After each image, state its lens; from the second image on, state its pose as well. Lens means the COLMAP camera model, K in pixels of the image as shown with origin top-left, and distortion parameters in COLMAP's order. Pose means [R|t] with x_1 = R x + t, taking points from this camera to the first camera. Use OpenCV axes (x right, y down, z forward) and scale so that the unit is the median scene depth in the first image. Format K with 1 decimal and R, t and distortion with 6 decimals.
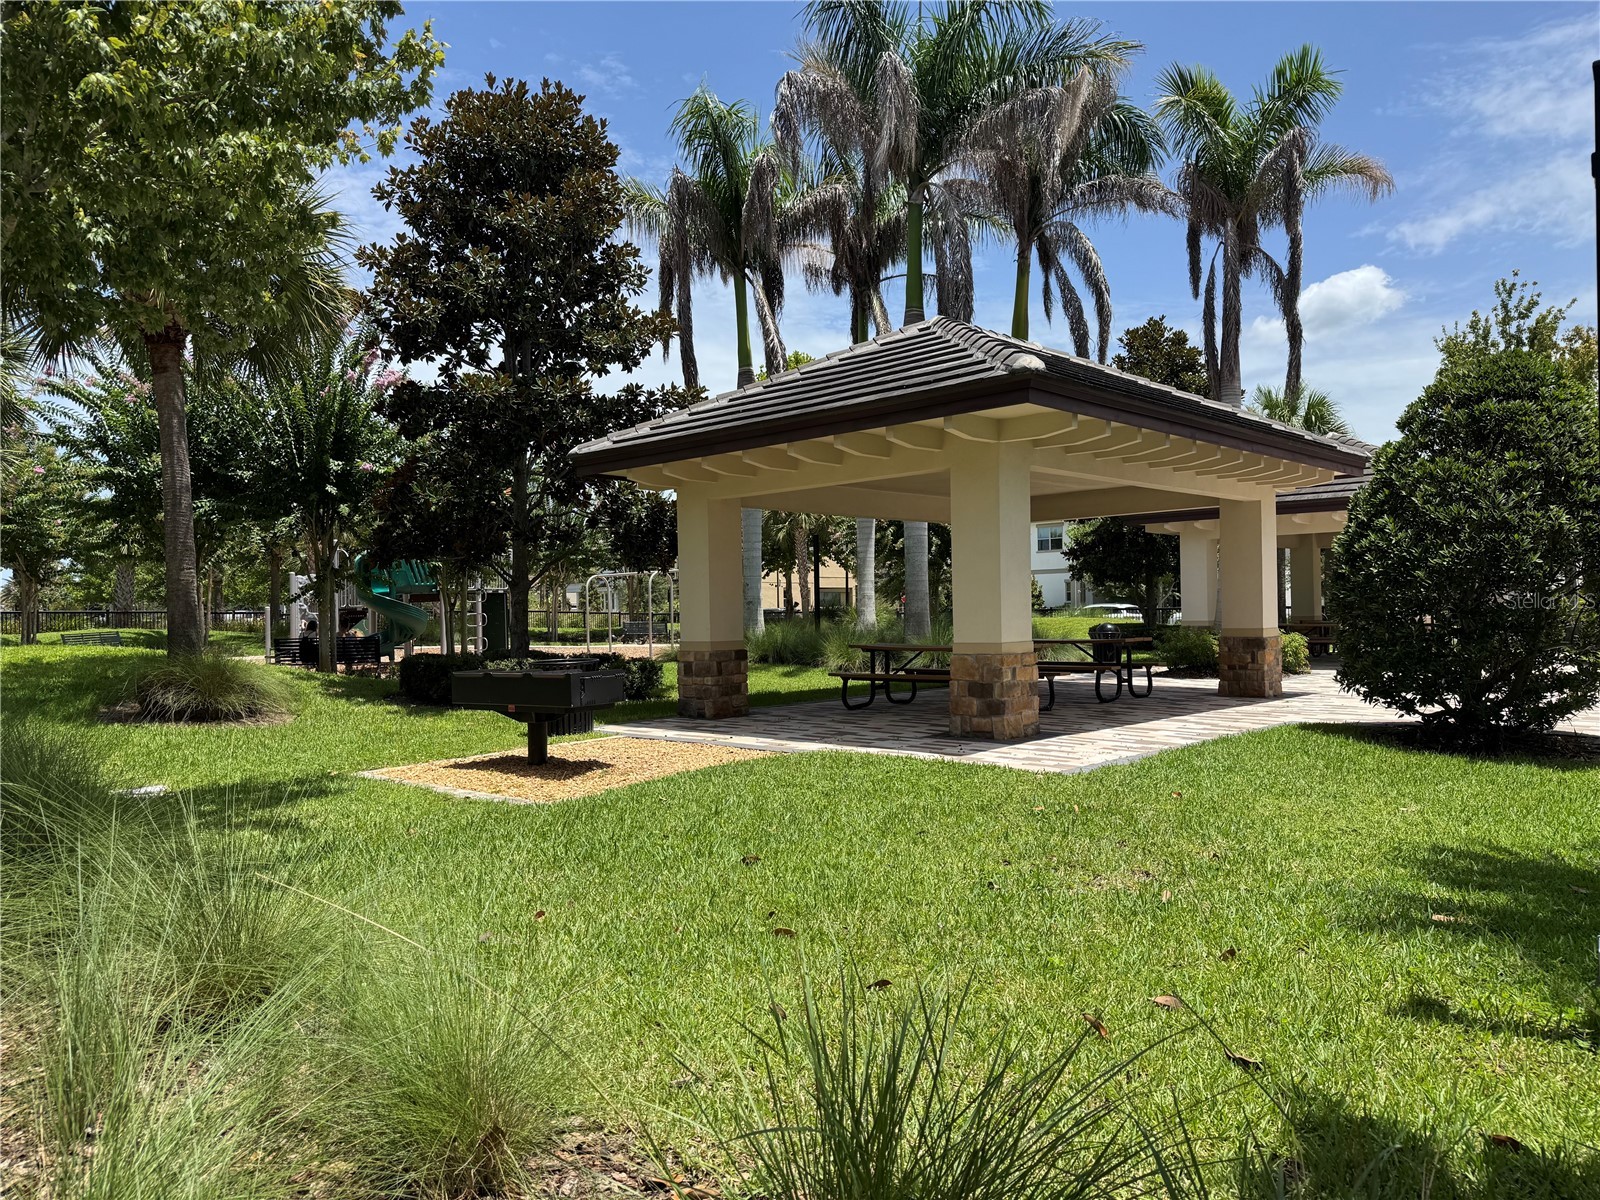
lens RADIAL K [[1112.0, 0, 800.0], [0, 1112.0, 600.0], [0, 0, 1]] dist [0.032437, -0.000246]
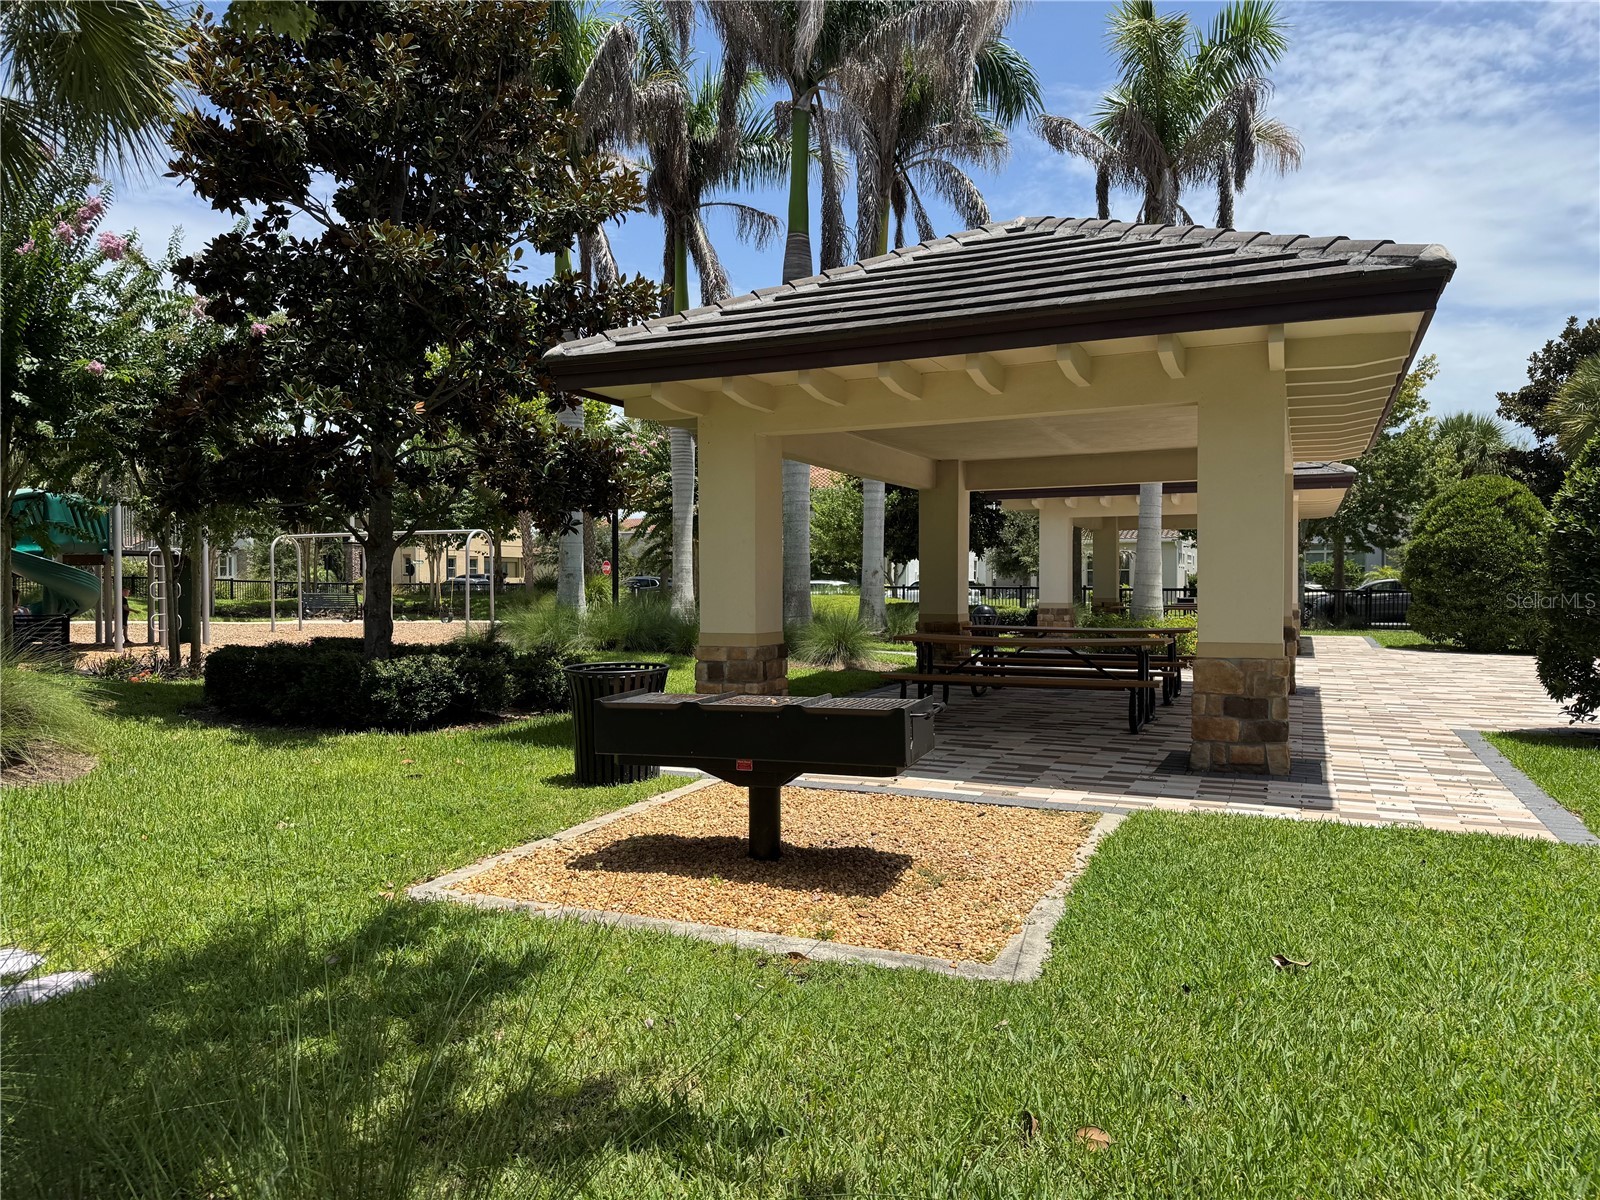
lens RADIAL K [[1122.3, 0, 800.0], [0, 1122.3, 588.7], [0, 0, 1]] dist [0.008027, -0.000365]
pose [[0.949352, 0.013755, 0.313912, -0.242070], [-0.018442, 0.999758, 0.011964, -0.000725], [-0.313672, -0.017147, 0.949377, 0.268069]]
